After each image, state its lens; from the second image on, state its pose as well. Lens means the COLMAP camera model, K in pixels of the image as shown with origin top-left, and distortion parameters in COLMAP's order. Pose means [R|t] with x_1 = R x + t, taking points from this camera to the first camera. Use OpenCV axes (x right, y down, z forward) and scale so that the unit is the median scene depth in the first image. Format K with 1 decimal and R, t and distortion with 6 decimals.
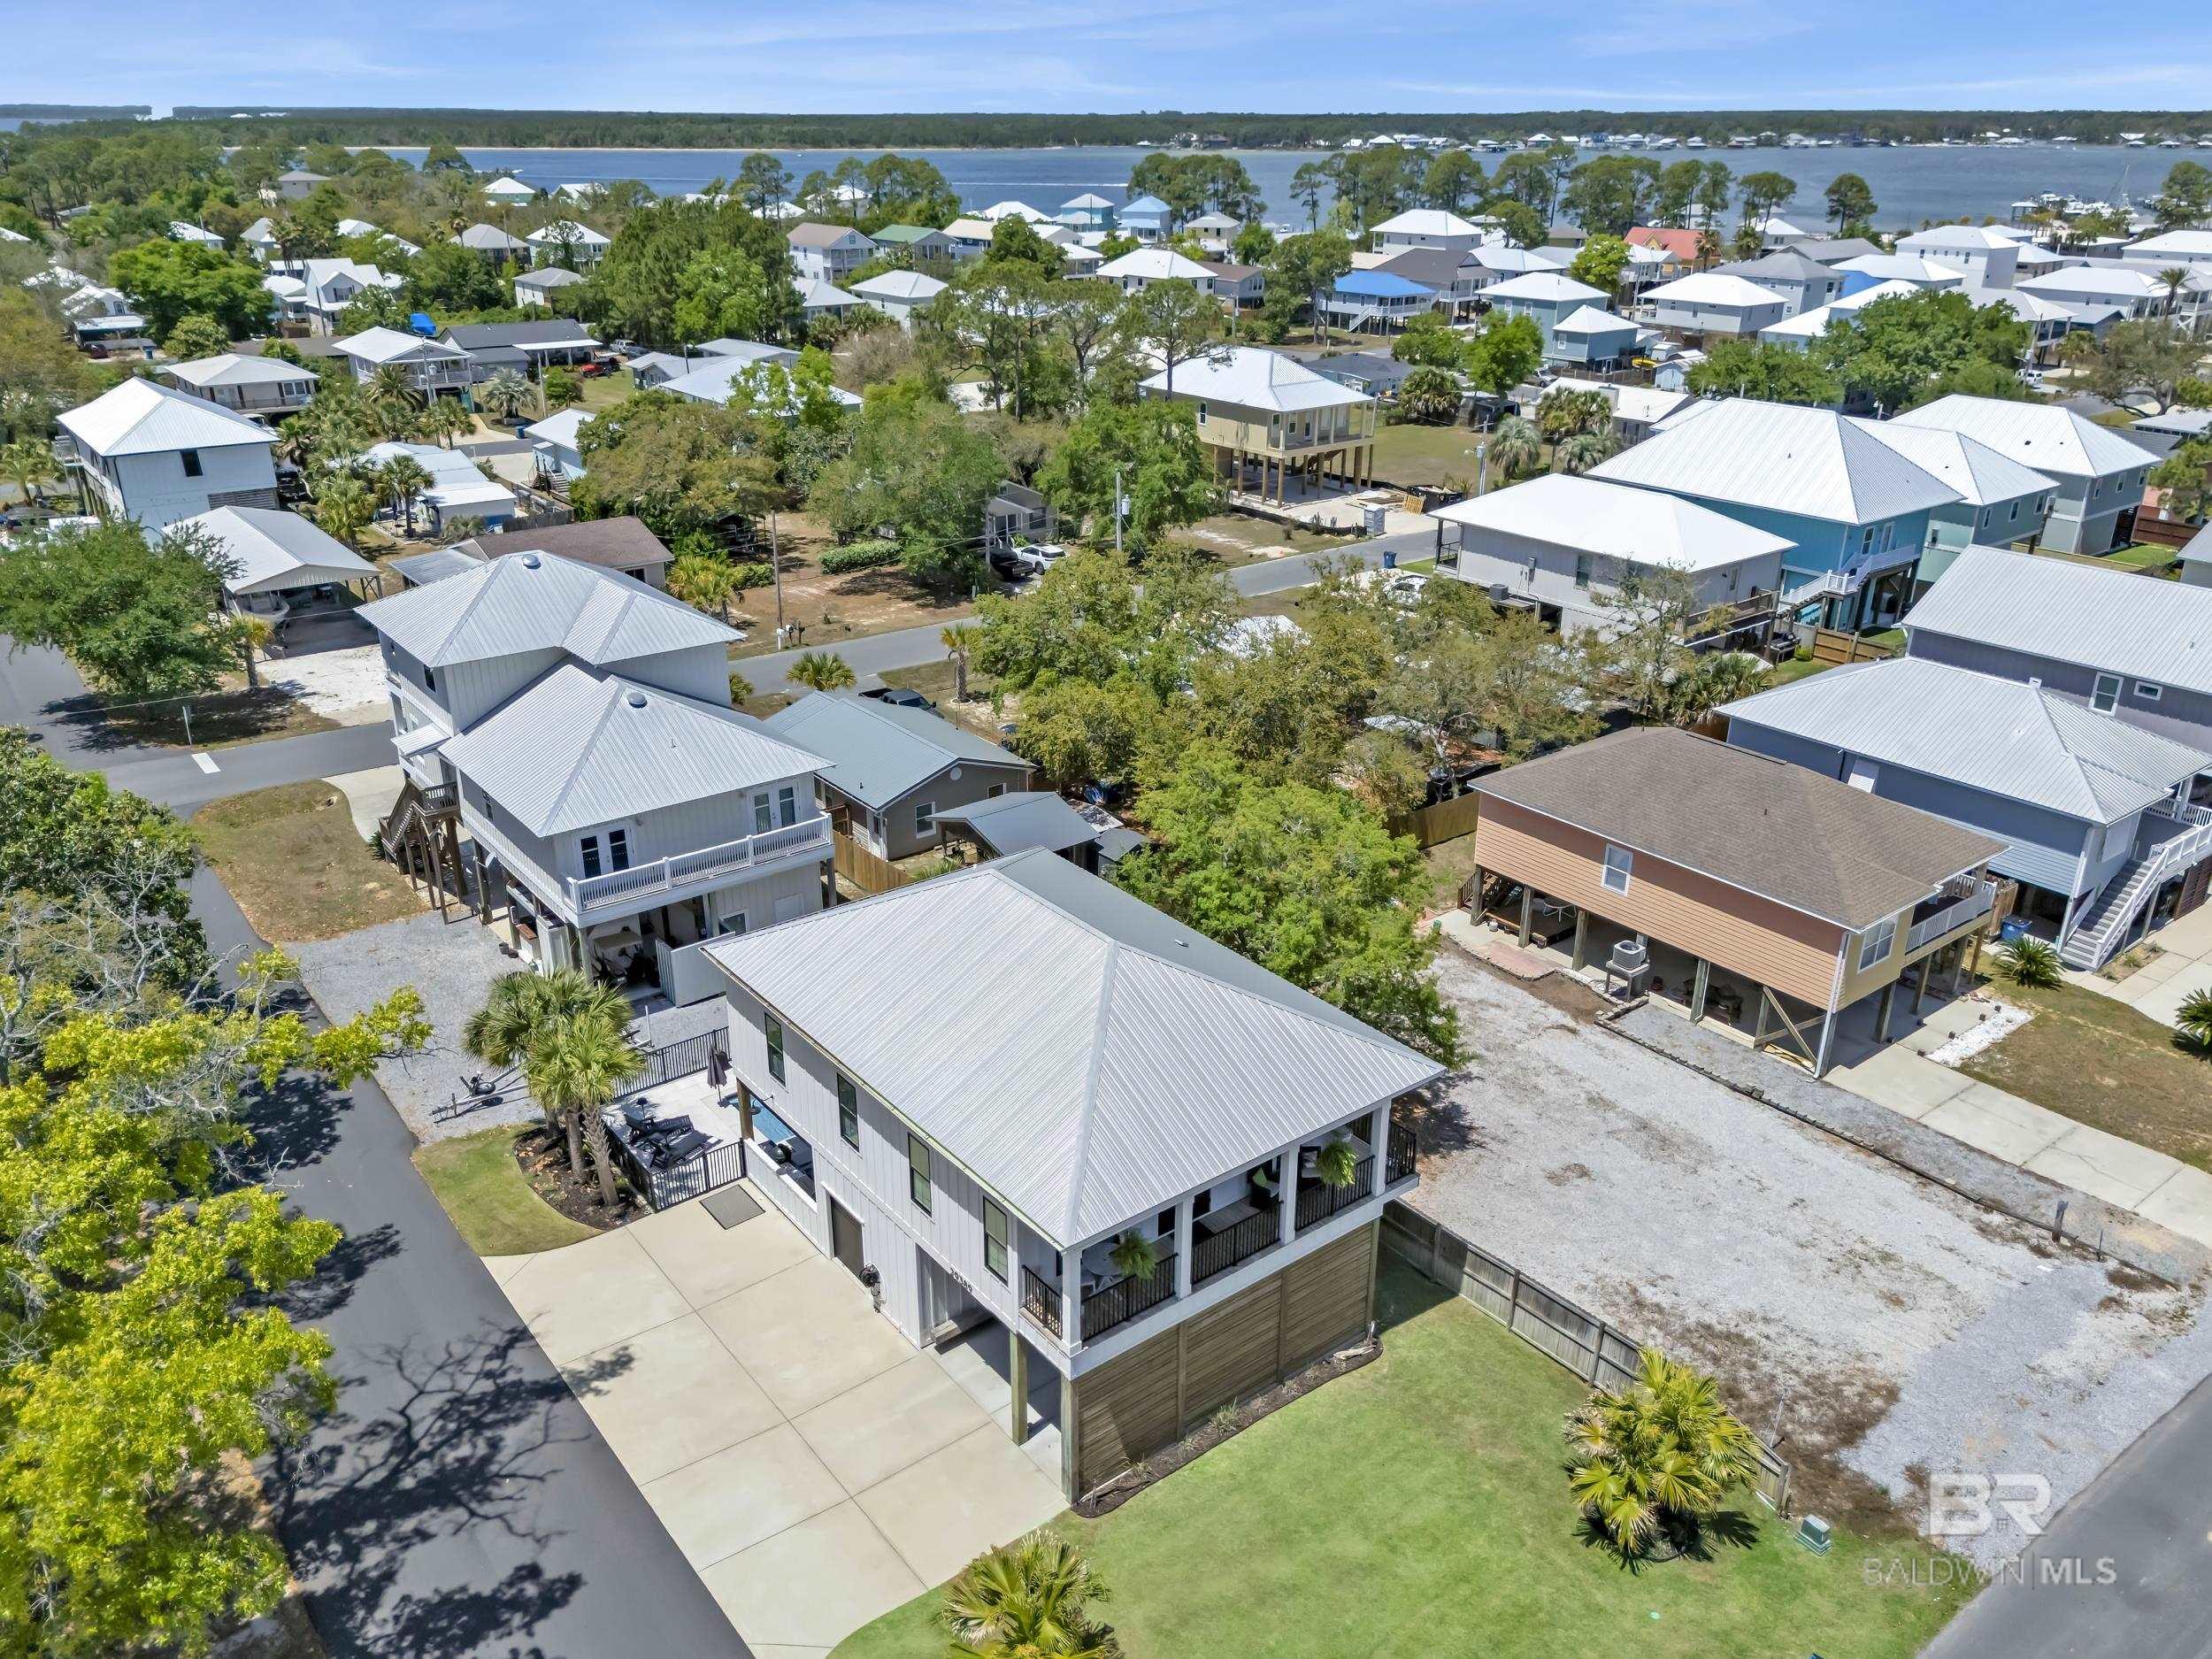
lens RADIAL K [[1652.5, 0, 1106.0], [0, 1652.5, 829.5], [0, 0, 1]] dist [0.089198, -0.083700]
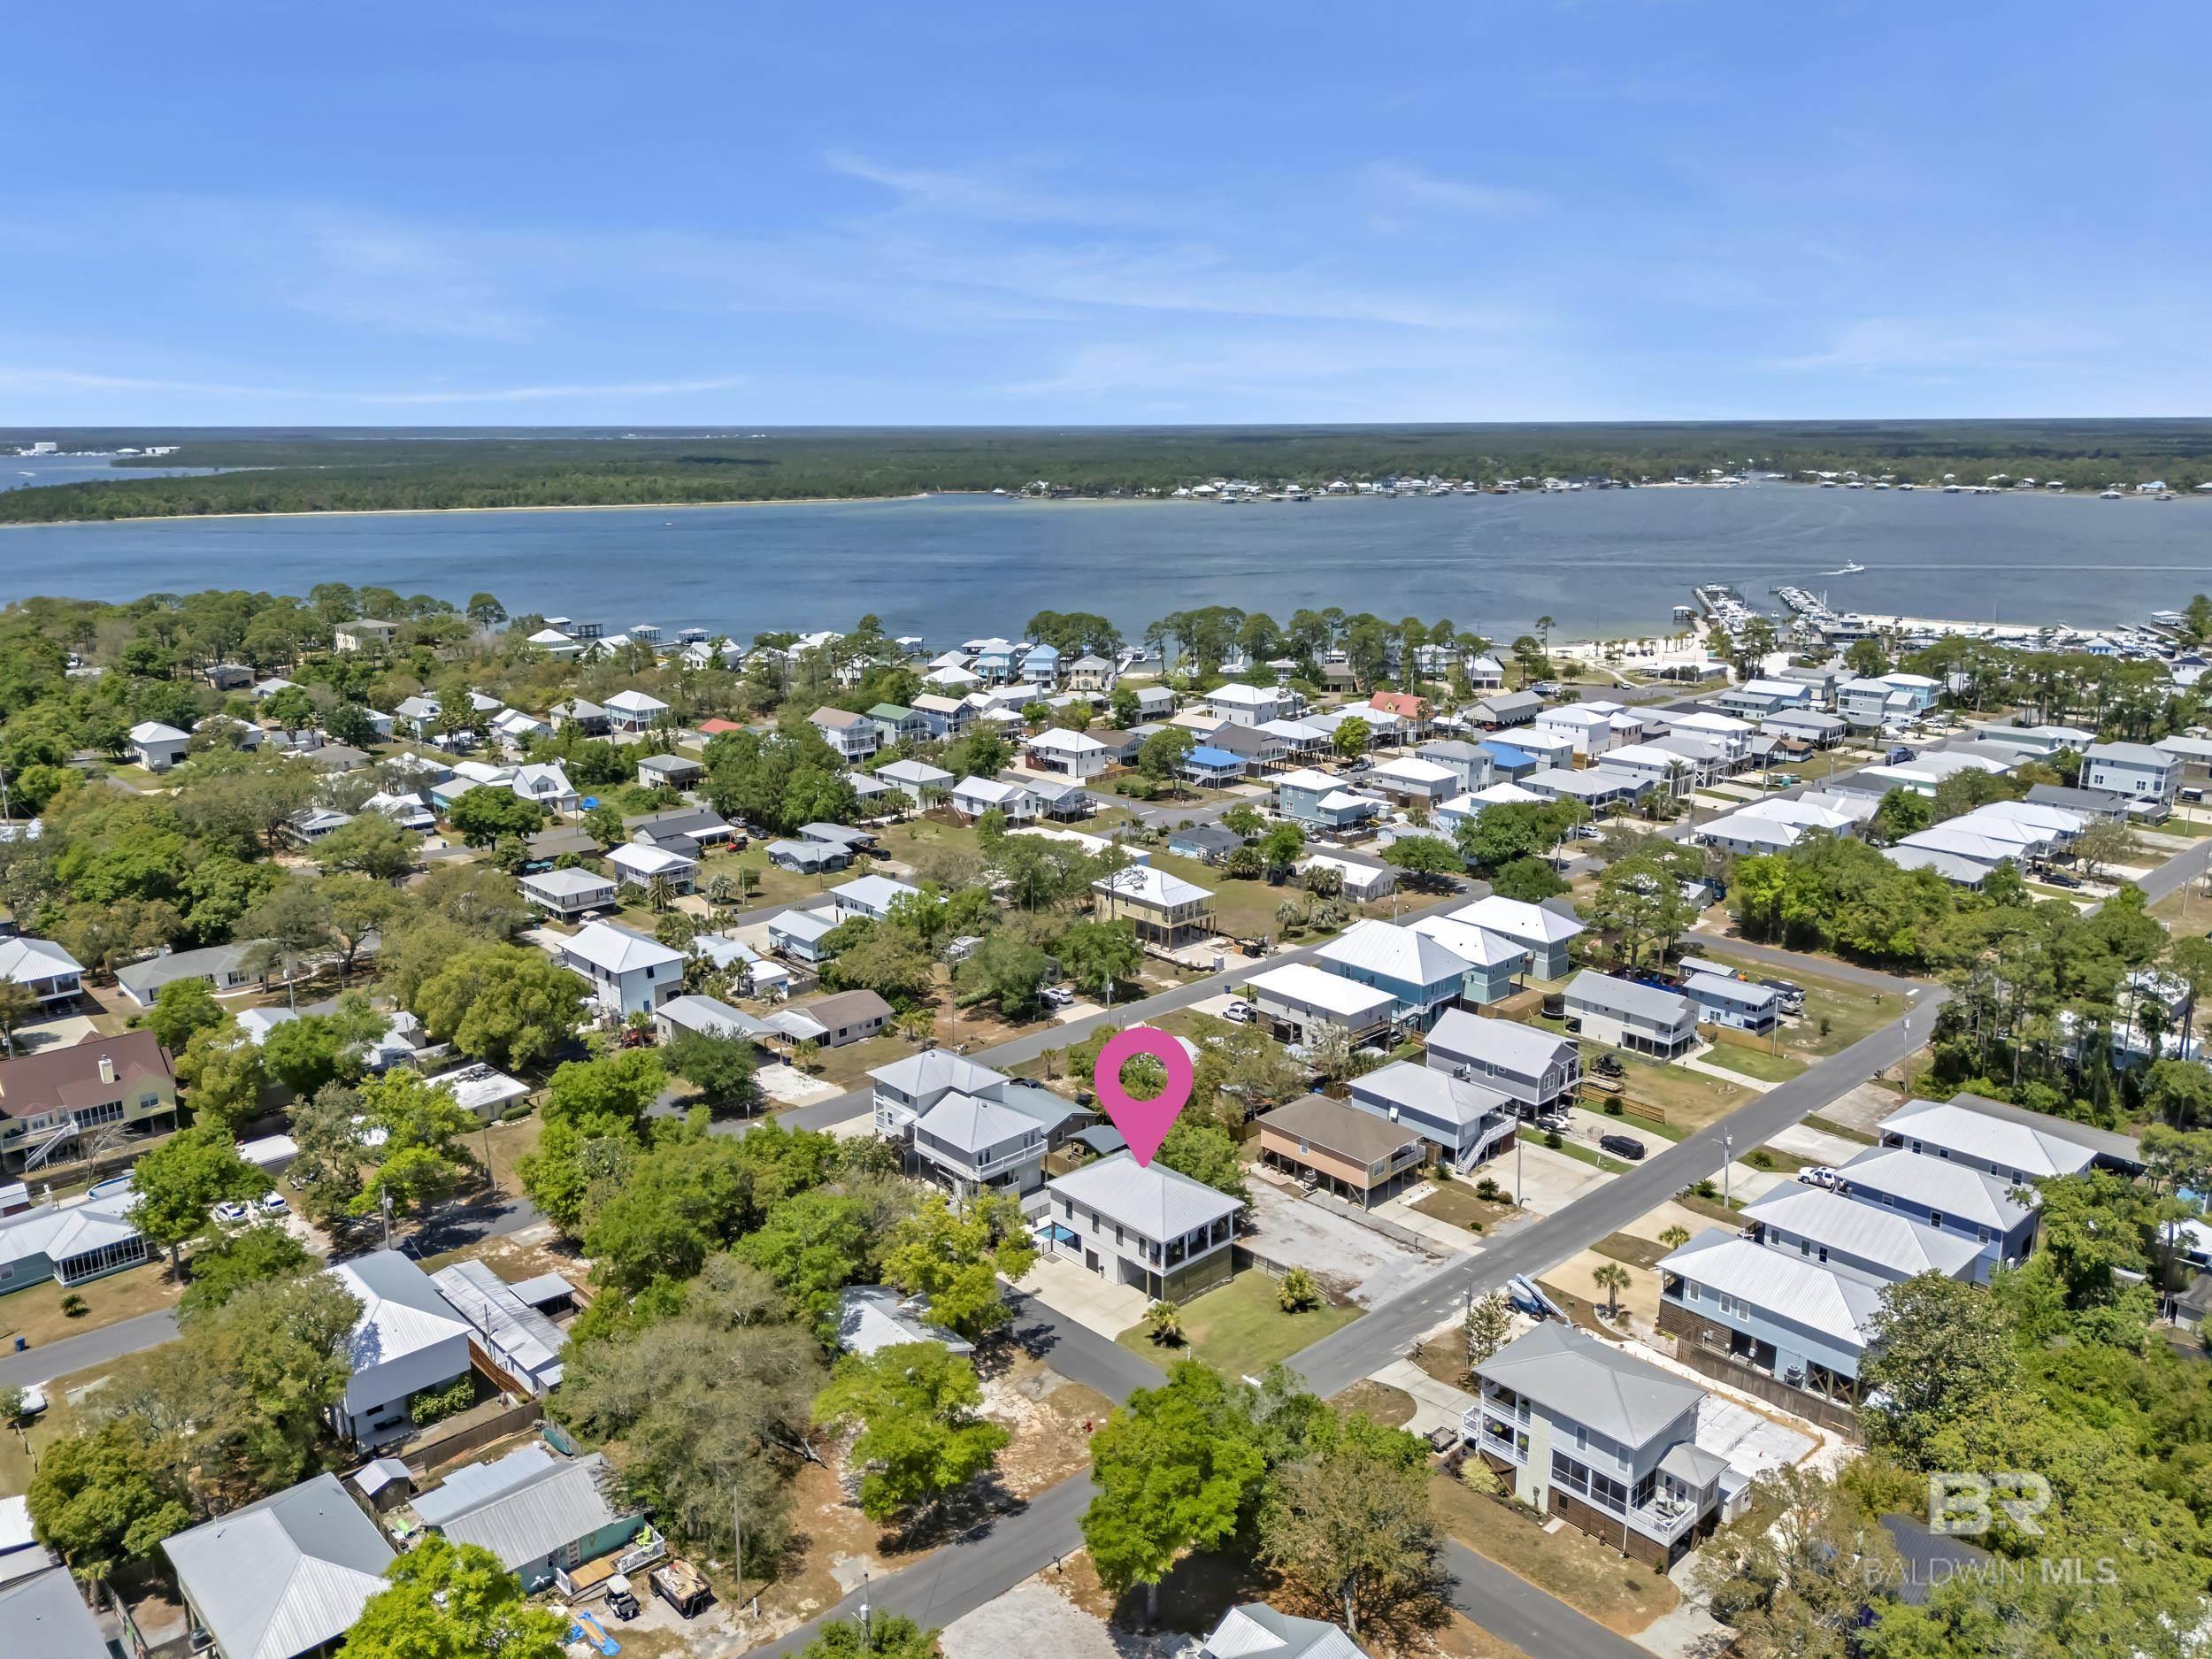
lens RADIAL K [[1652.5, 0, 1106.0], [0, 1652.5, 829.5], [0, 0, 1]] dist [0.089198, -0.083700]
pose [[0.995542, -0.028918, 0.089775, -0.272393], [0.042561, 0.987155, -0.153995, -0.084919], [-0.084169, 0.157130, 0.983985, -1.792489]]
